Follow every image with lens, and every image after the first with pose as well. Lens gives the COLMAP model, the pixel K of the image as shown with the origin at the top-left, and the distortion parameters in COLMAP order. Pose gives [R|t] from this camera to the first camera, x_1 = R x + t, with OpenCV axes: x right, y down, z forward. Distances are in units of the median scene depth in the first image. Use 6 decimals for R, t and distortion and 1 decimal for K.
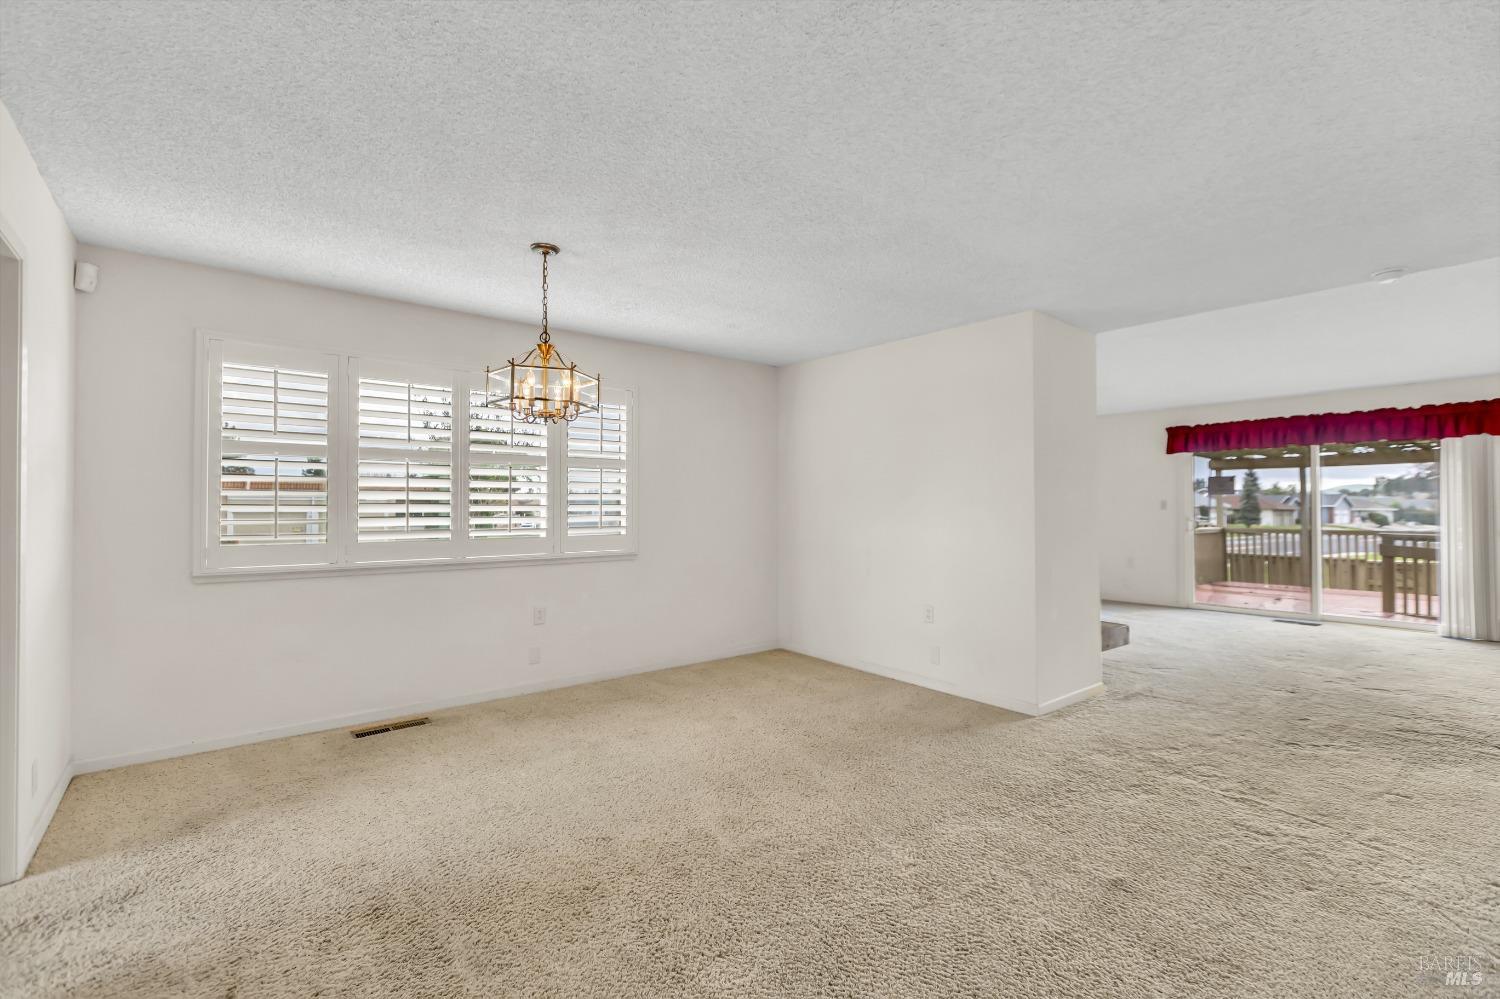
lens RADIAL K [[666.0, 0, 747.4], [0, 666.0, 497.0], [0, 0, 1]] dist [-0.003664, -0.001419]
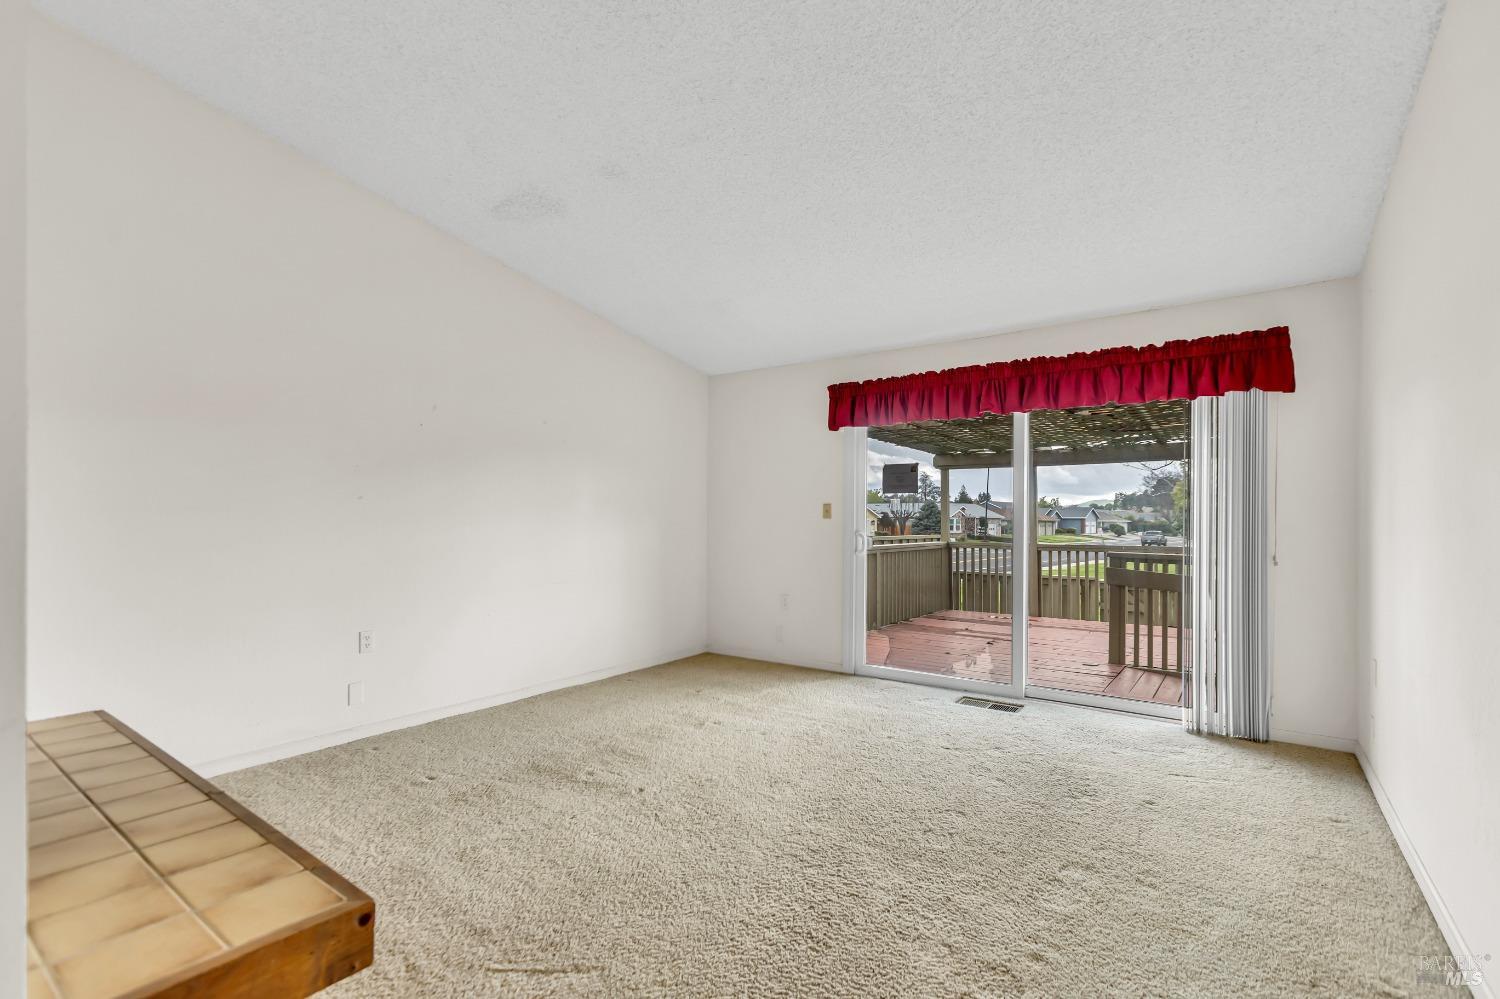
lens RADIAL K [[666.0, 0, 765.7], [0, 666.0, 524.2], [0, 0, 1]] dist [-0.003664, -0.001419]
pose [[0.962859, 0.001080, 0.270002, 0.412722], [-0.007847, 0.999681, 0.023987, 0.010895], [-0.269891, -0.025215, 0.962561, 0.419286]]
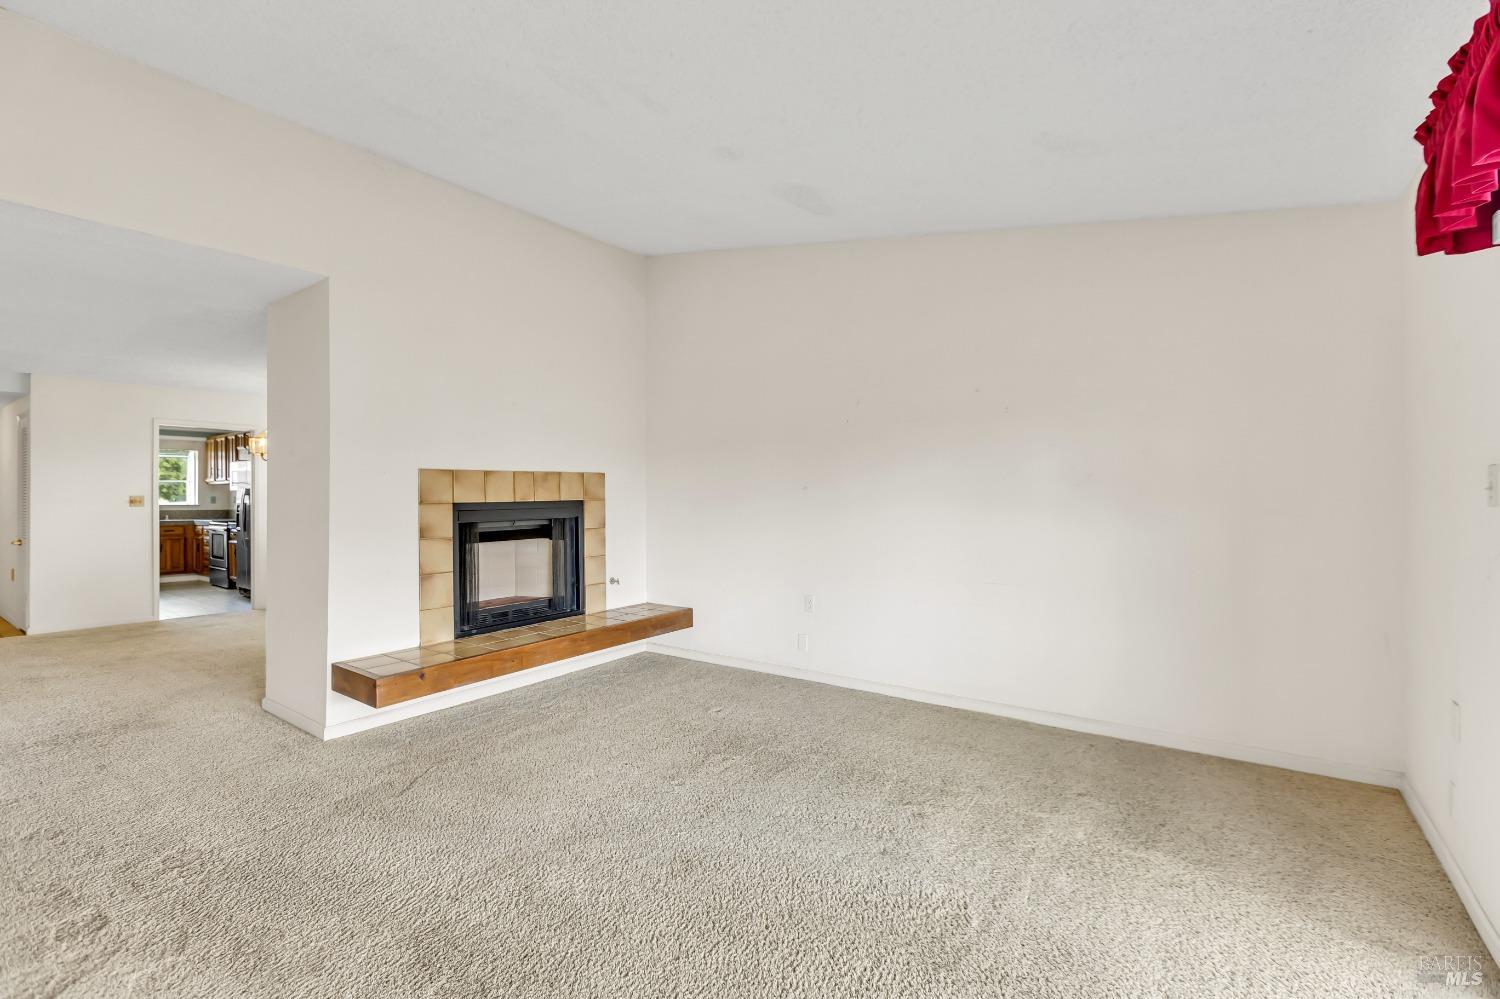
lens RADIAL K [[666.0, 0, 748.1], [0, 666.0, 498.5], [0, 0, 1]] dist [-0.003664, -0.001419]
pose [[0.252569, -0.000244, -0.967579, 0.807897], [0.019419, 0.999800, 0.004817, 0.011901], [0.967384, -0.020006, 0.252523, 0.741005]]
